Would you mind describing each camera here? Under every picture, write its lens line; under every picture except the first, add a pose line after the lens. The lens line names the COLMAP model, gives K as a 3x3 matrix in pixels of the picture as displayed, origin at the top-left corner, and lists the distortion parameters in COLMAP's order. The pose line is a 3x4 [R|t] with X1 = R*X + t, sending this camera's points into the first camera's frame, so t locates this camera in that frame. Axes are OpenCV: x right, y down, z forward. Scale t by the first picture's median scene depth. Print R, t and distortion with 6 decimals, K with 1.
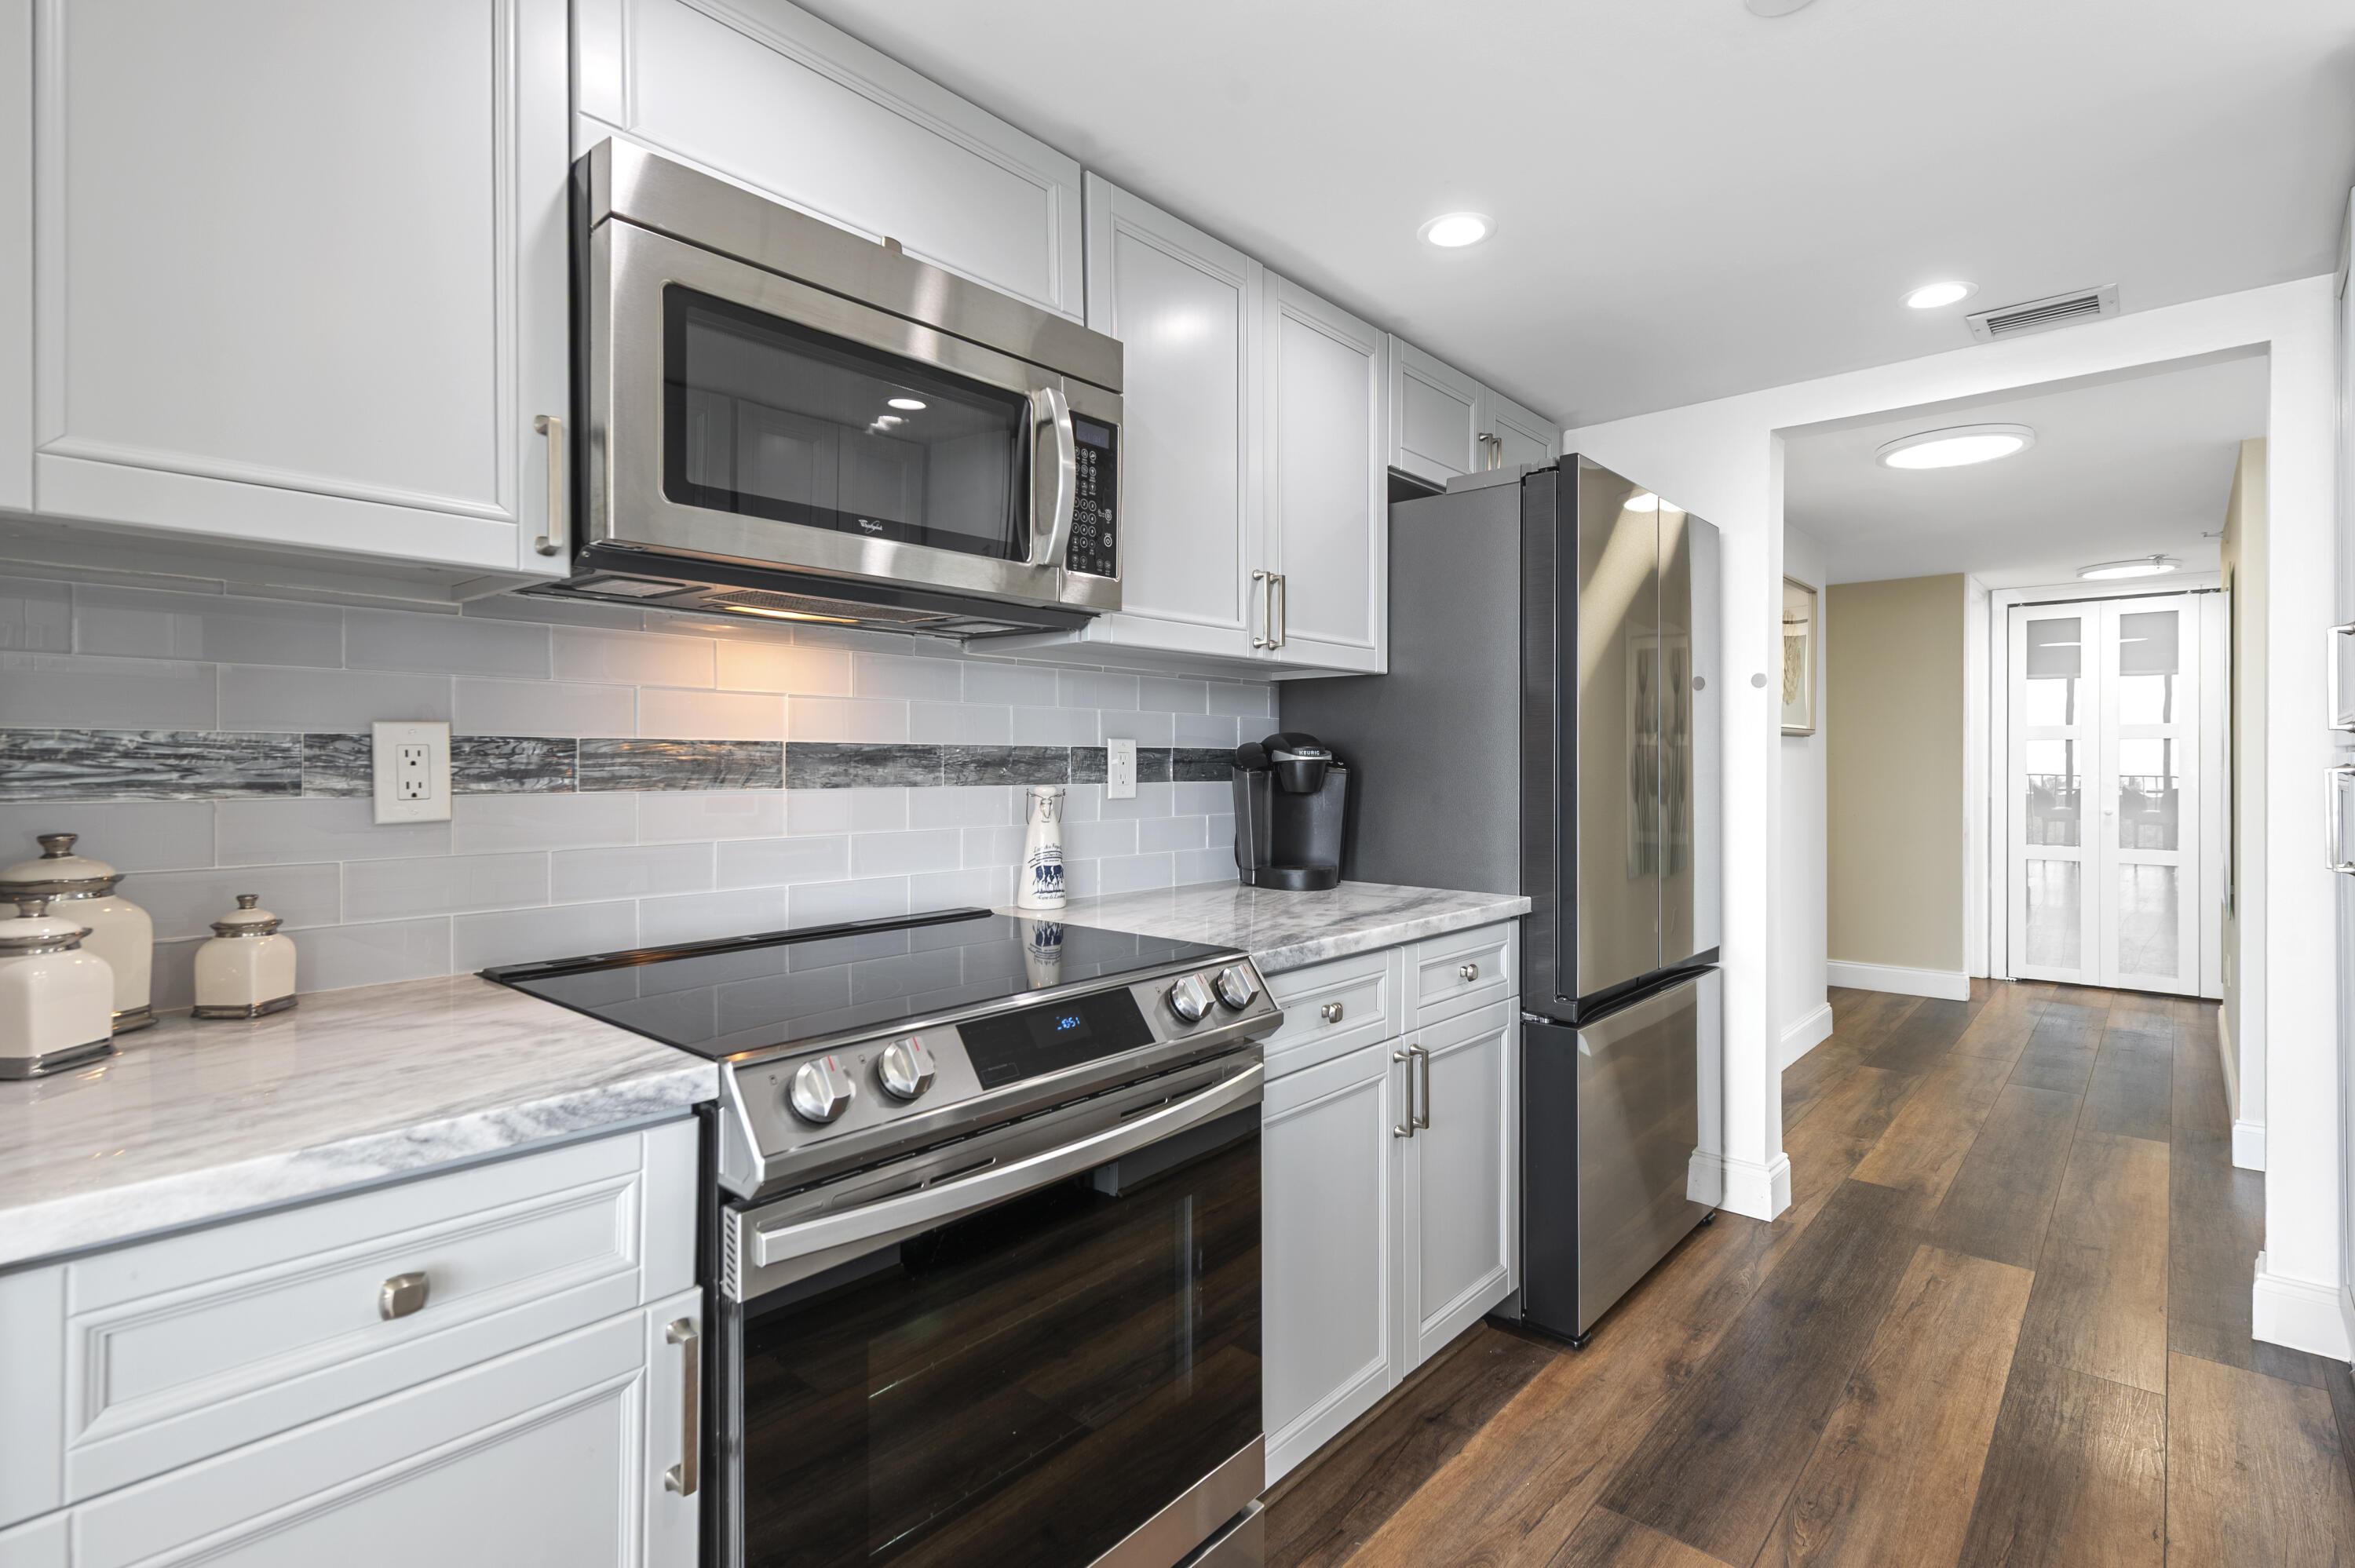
lens RADIAL K [[1128.8, 0, 1173.4], [0, 1128.8, 768.0], [0, 0, 1]] dist [0.013505, -0.005575]
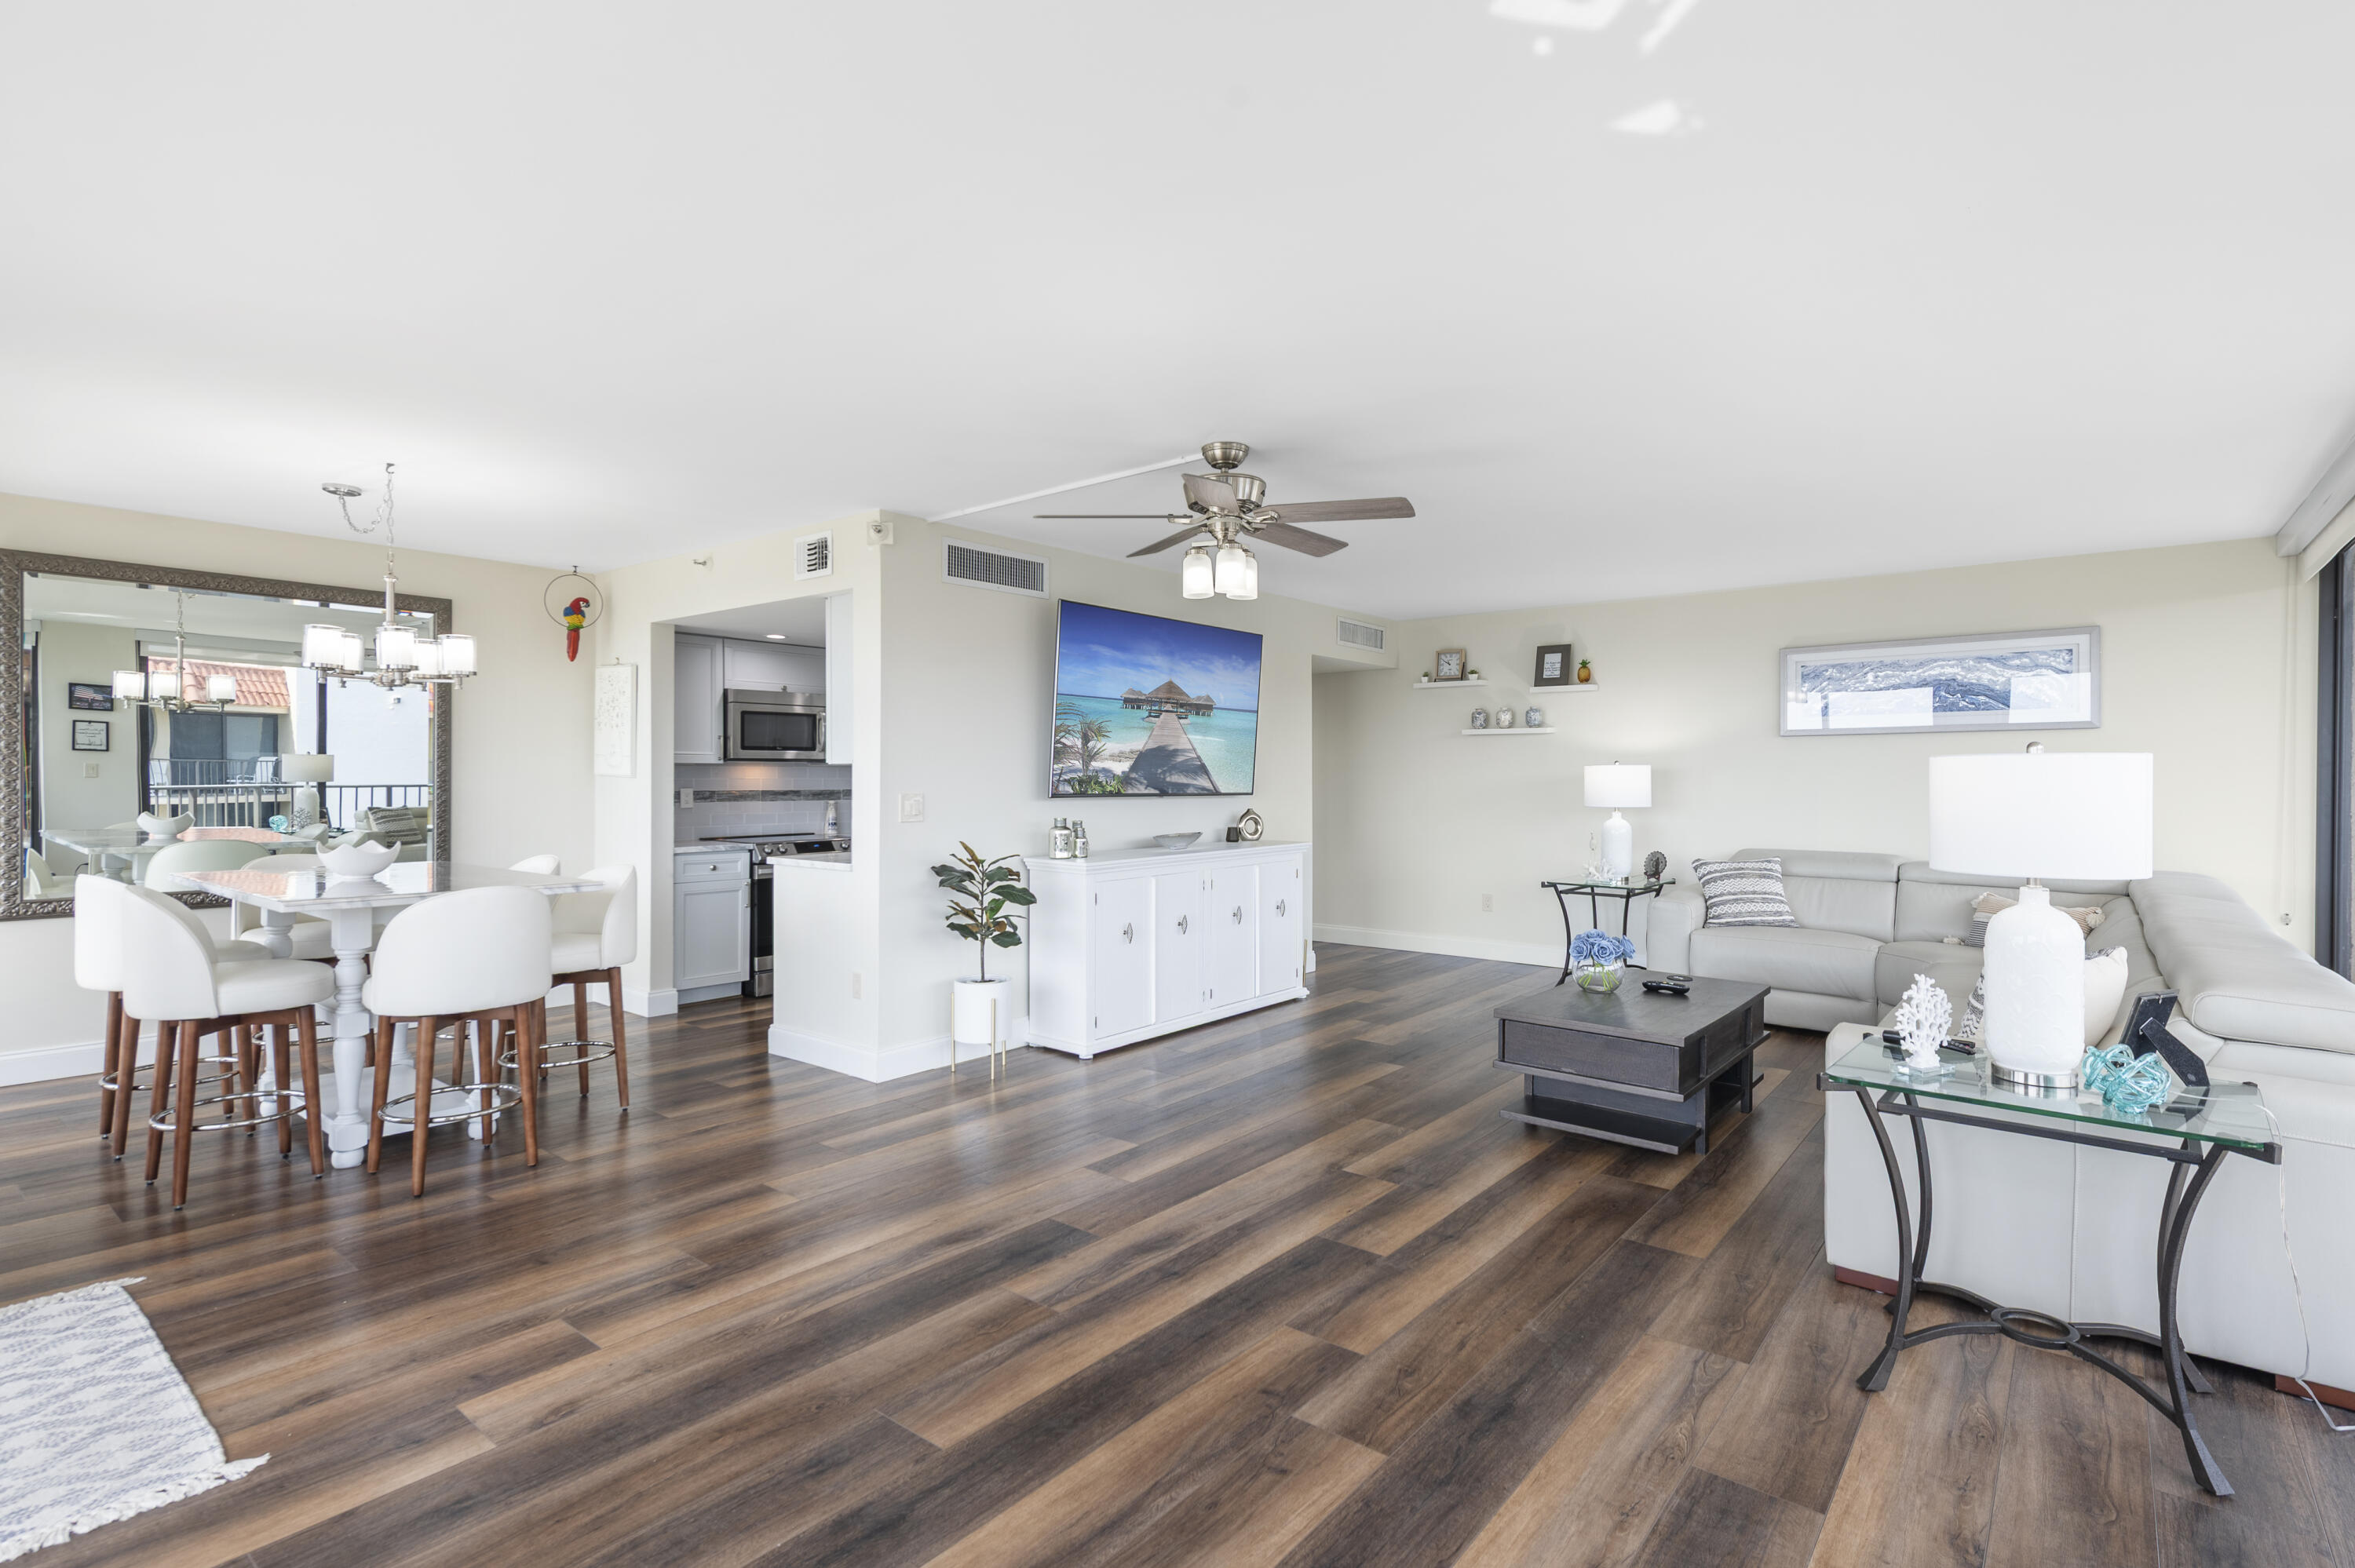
lens RADIAL K [[1102.1, 0, 1177.5], [0, 1102.1, 784.0], [0, 0, 1]] dist [0.000836, -0.000129]
pose [[0.999322, -0.003188, 0.036682, 0.916142], [0.003133, 0.999994, 0.001568, -0.041832], [-0.036687, -0.001452, 0.999326, -2.749075]]
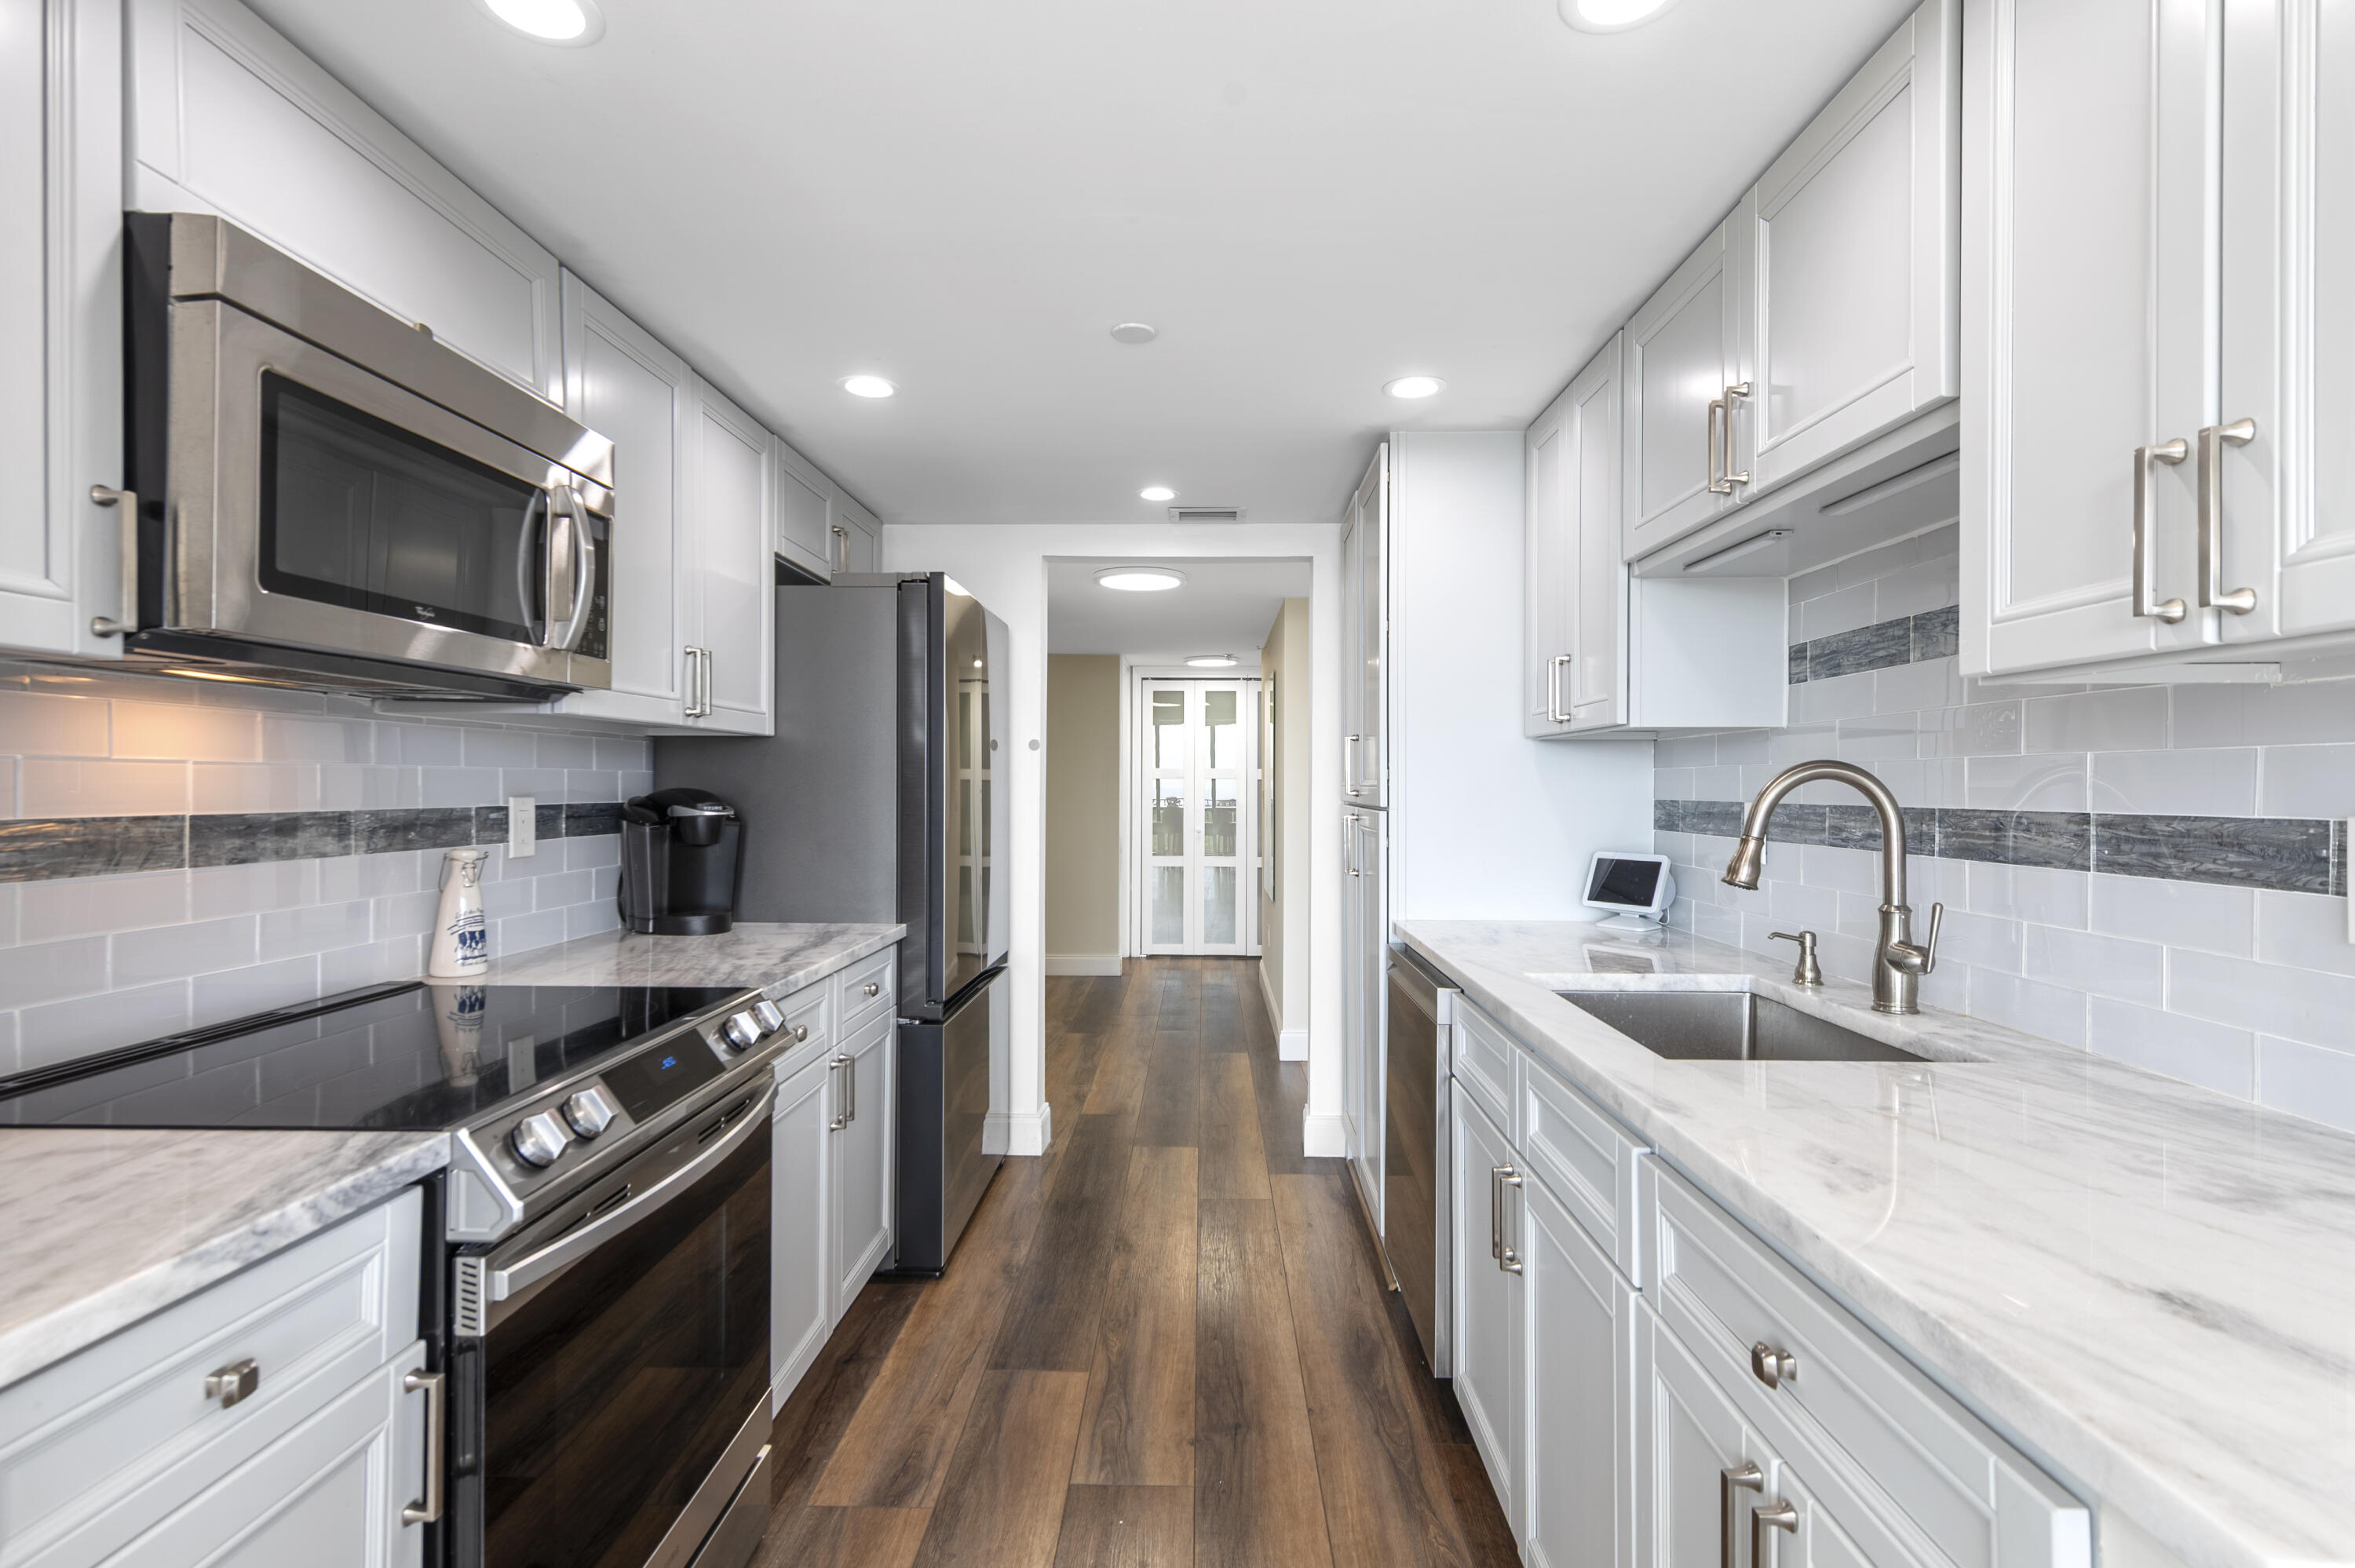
lens RADIAL K [[1170.5, 0, 1177.5], [0, 1170.5, 784.0], [0, 0, 1]] dist [0.000929, 0.000076]
pose [[0.757184, -0.000625, 0.653201, -0.308443], [0.000795, 1.000000, 0.000035, -0.040512], [-0.653201, 0.000493, 0.757184, -0.171272]]
